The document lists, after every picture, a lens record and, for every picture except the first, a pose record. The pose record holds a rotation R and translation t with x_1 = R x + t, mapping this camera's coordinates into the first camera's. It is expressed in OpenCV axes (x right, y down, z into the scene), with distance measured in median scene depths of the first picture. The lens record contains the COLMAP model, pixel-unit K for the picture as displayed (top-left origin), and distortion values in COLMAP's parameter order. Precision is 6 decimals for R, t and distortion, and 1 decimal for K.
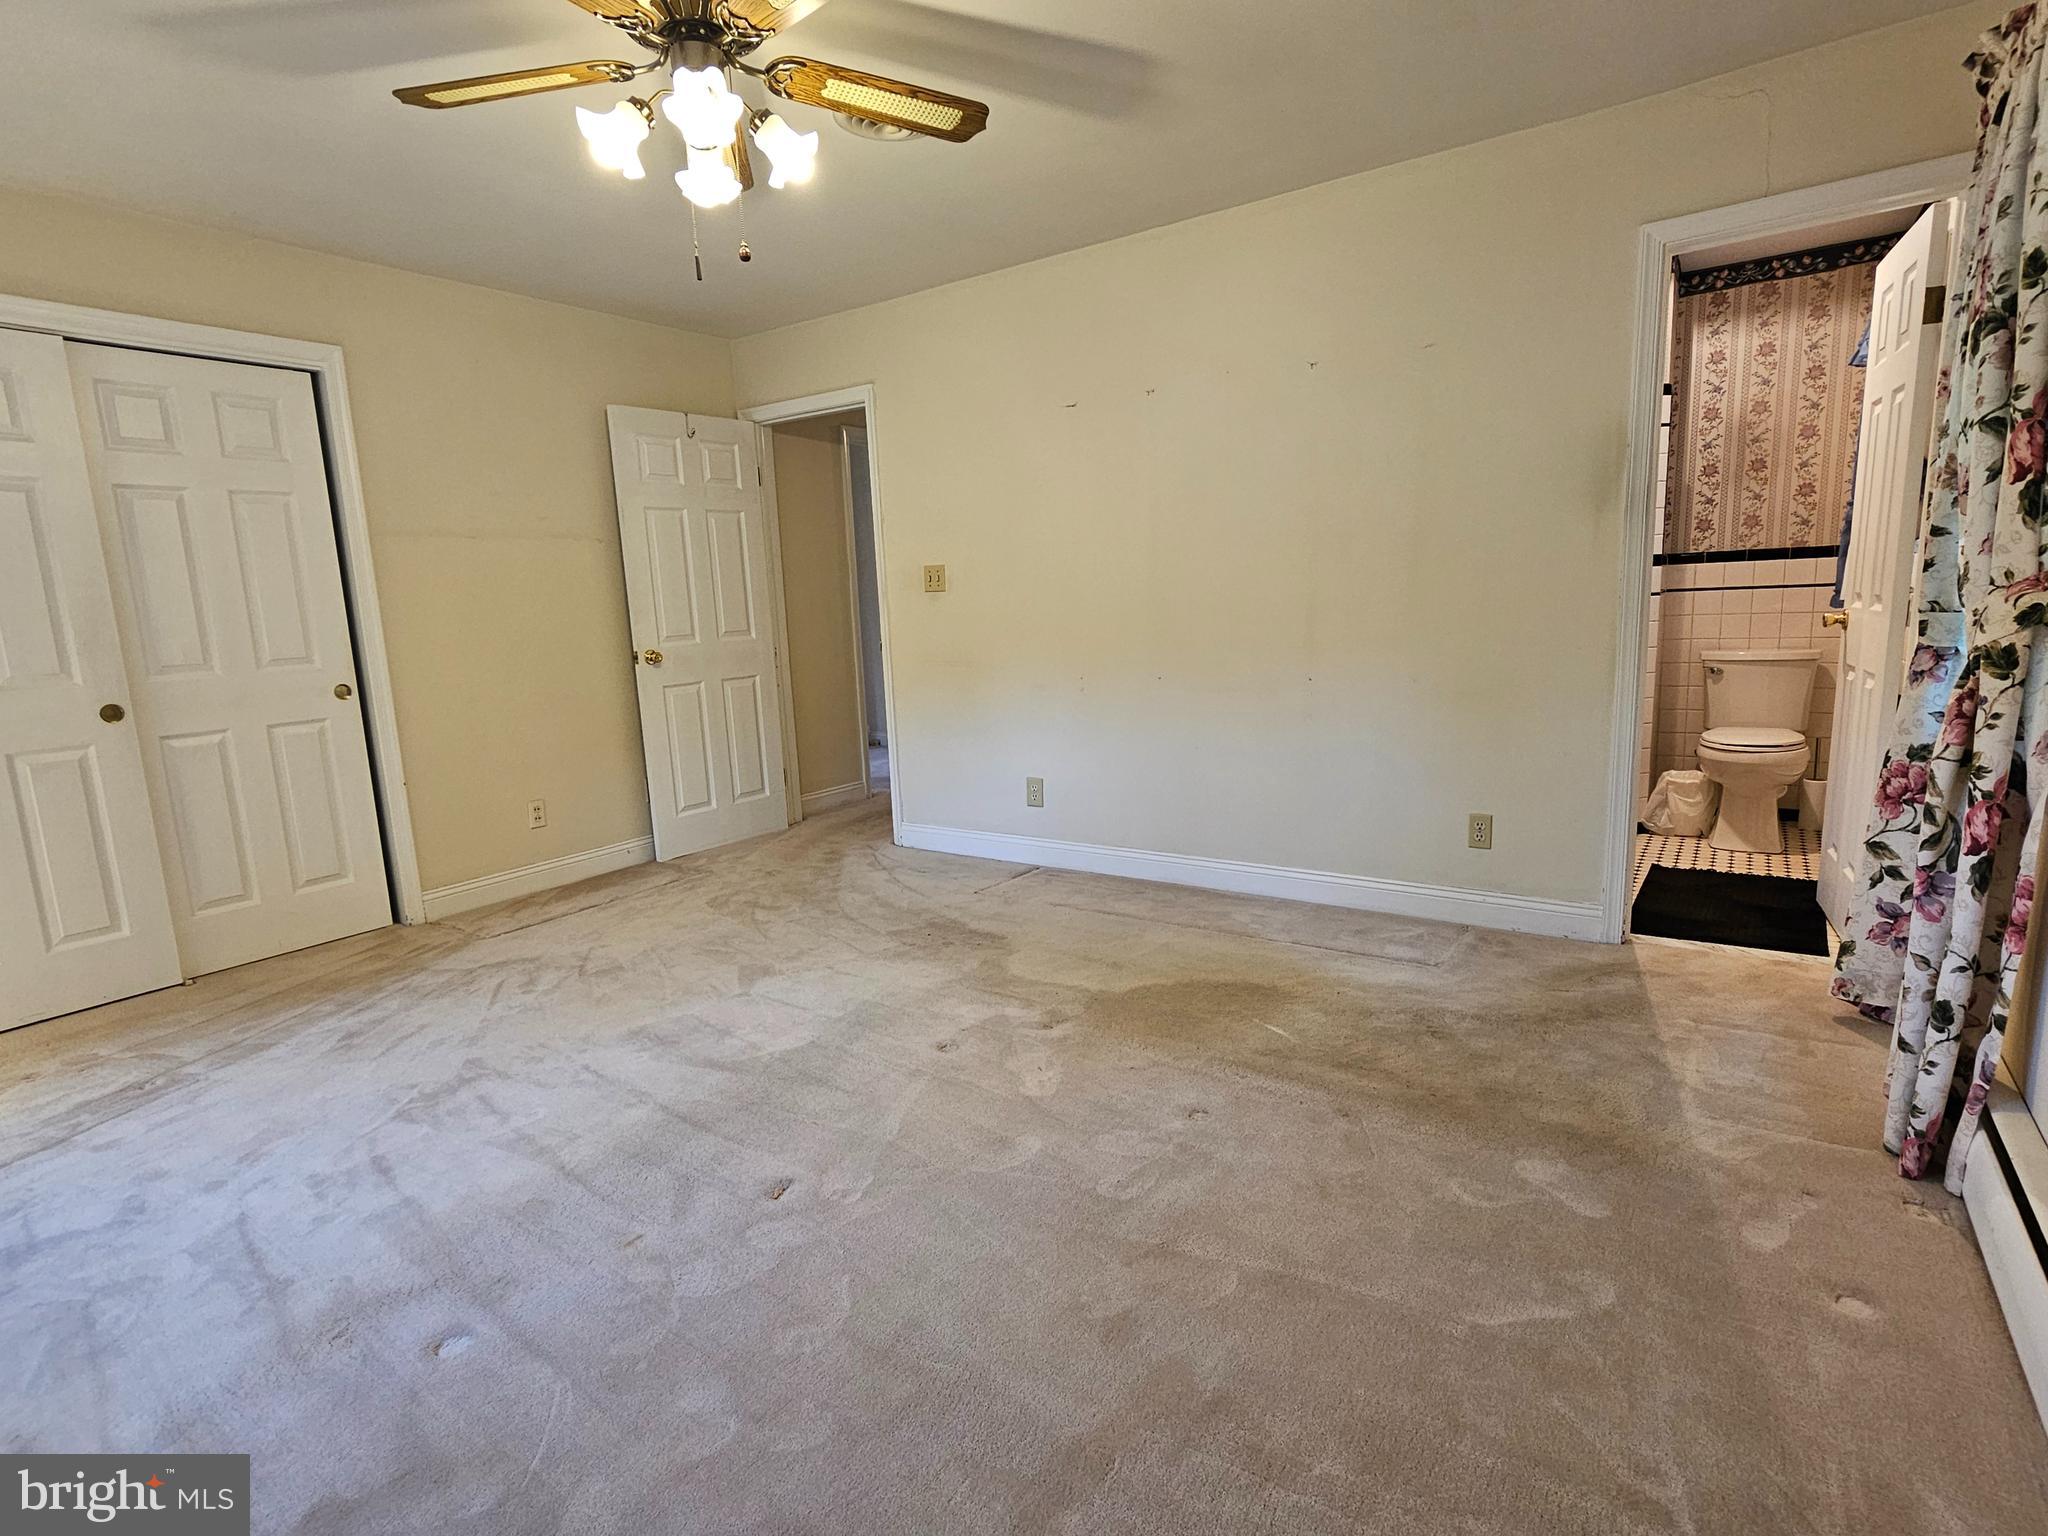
lens RADIAL K [[1035.2, 0, 1026.5], [0, 1035.2, 776.7], [0, 0, 1]] dist [0.023981, 0.001257]
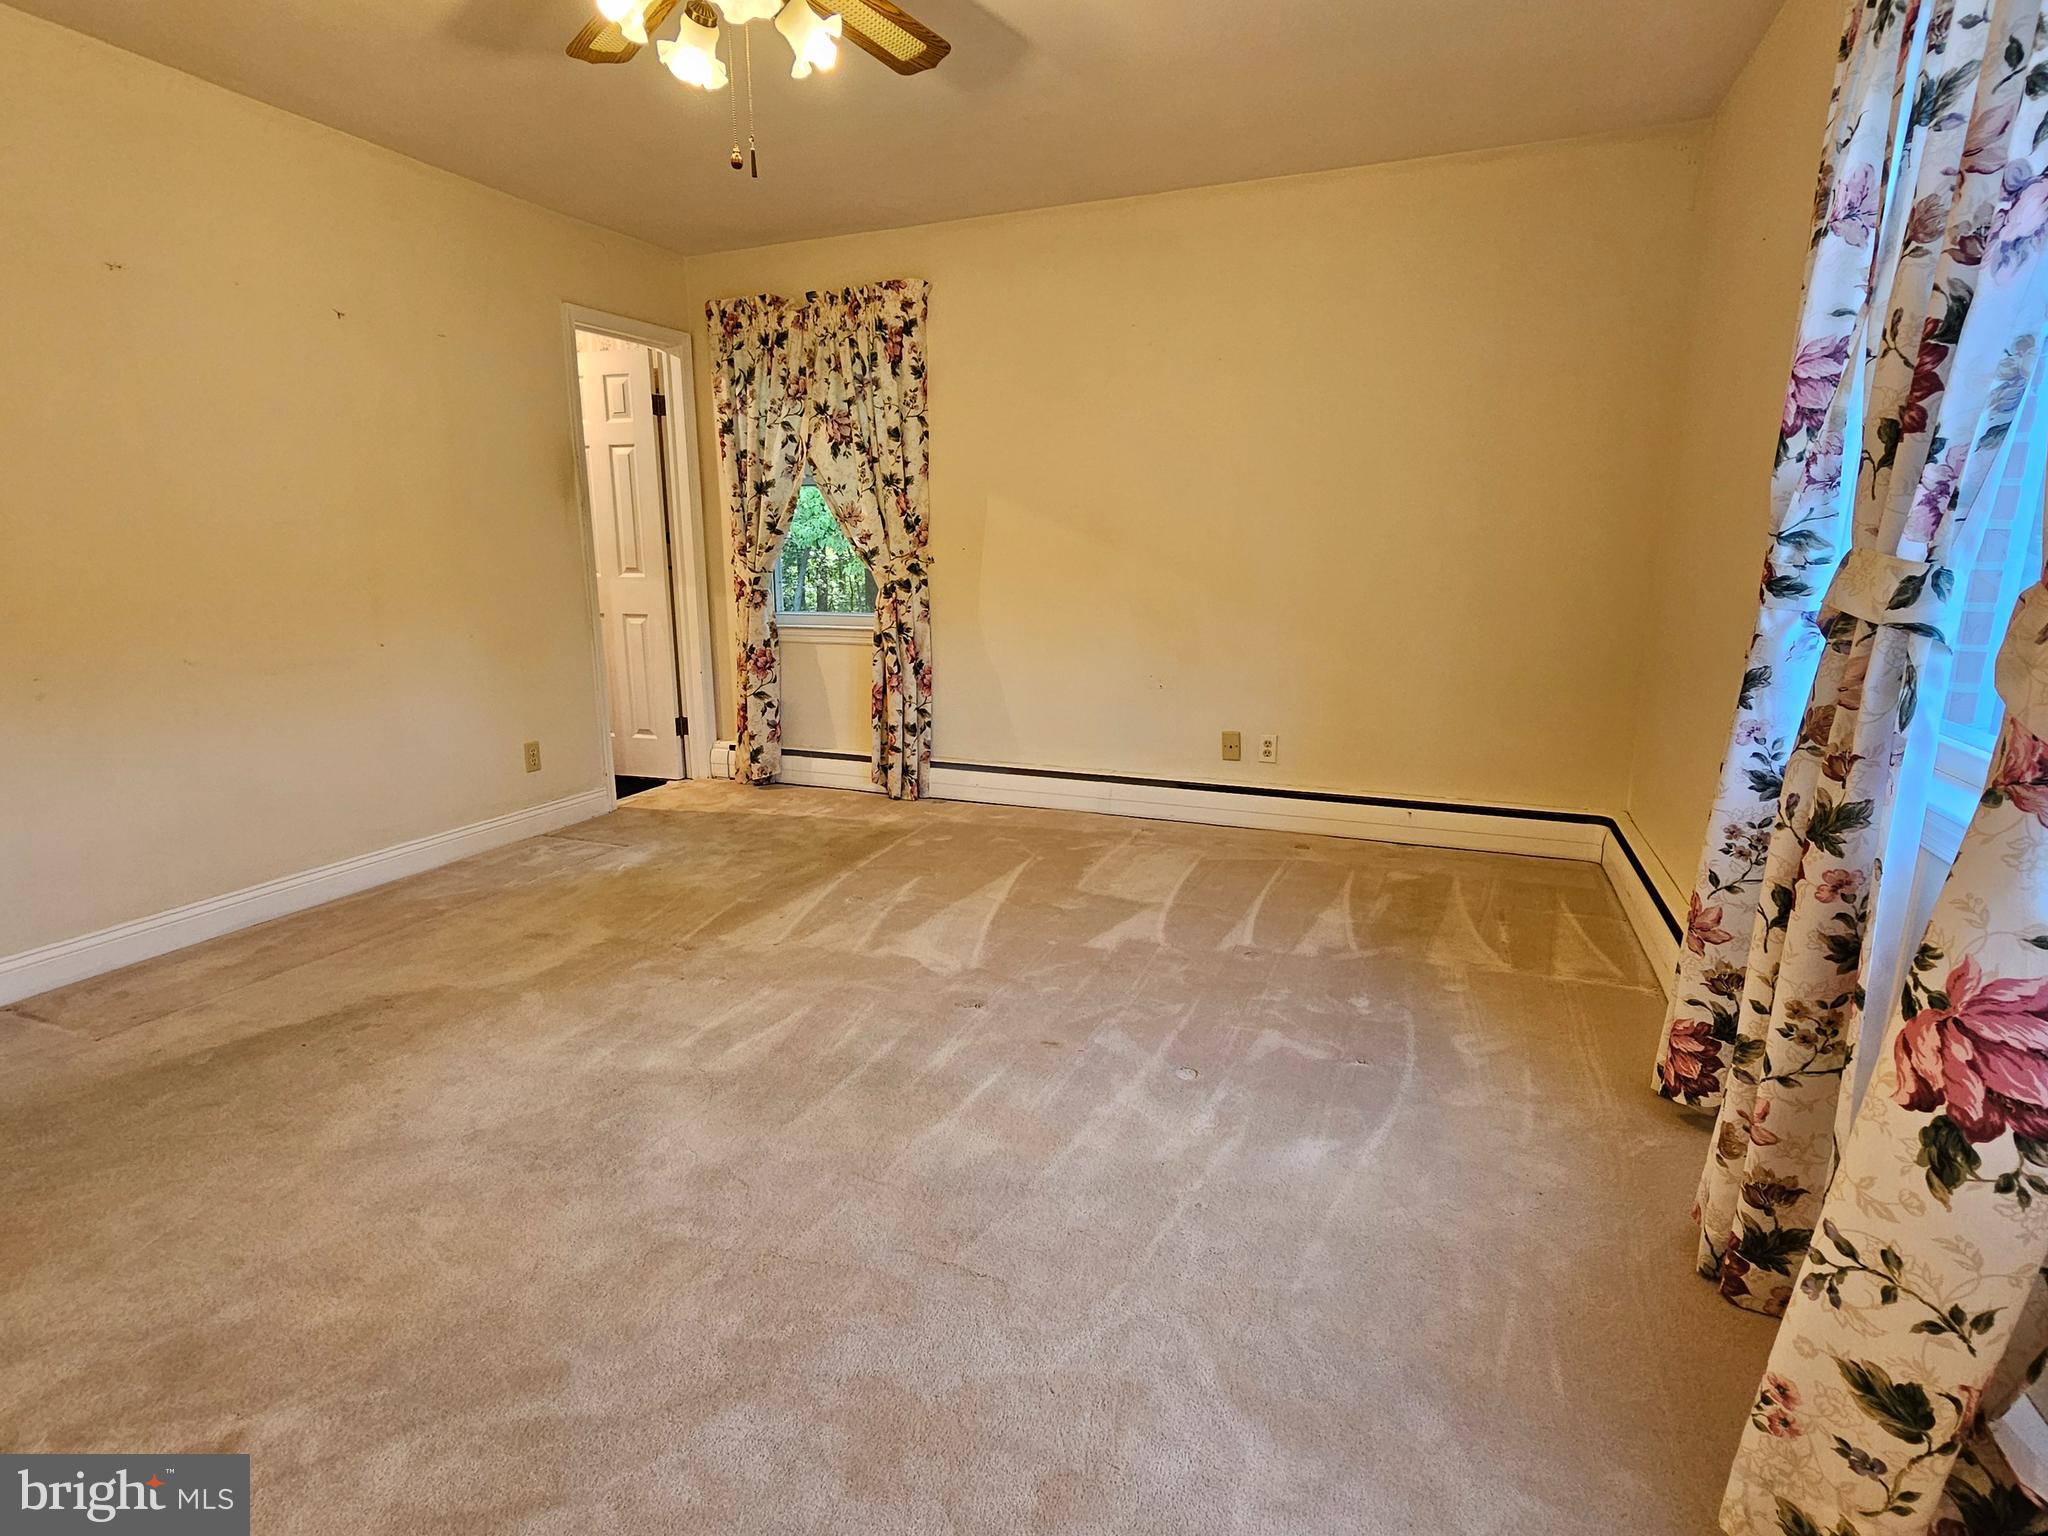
lens RADIAL K [[1035.2, 0, 1023.5], [0, 1035.2, 773.8], [0, 0, 1]] dist [0.023981, 0.001257]
pose [[-0.213220, -0.164397, 0.963074, -1.154566], [0.189348, 0.960099, 0.205810, -0.094020], [-0.958480, 0.226239, -0.173584, 0.890774]]
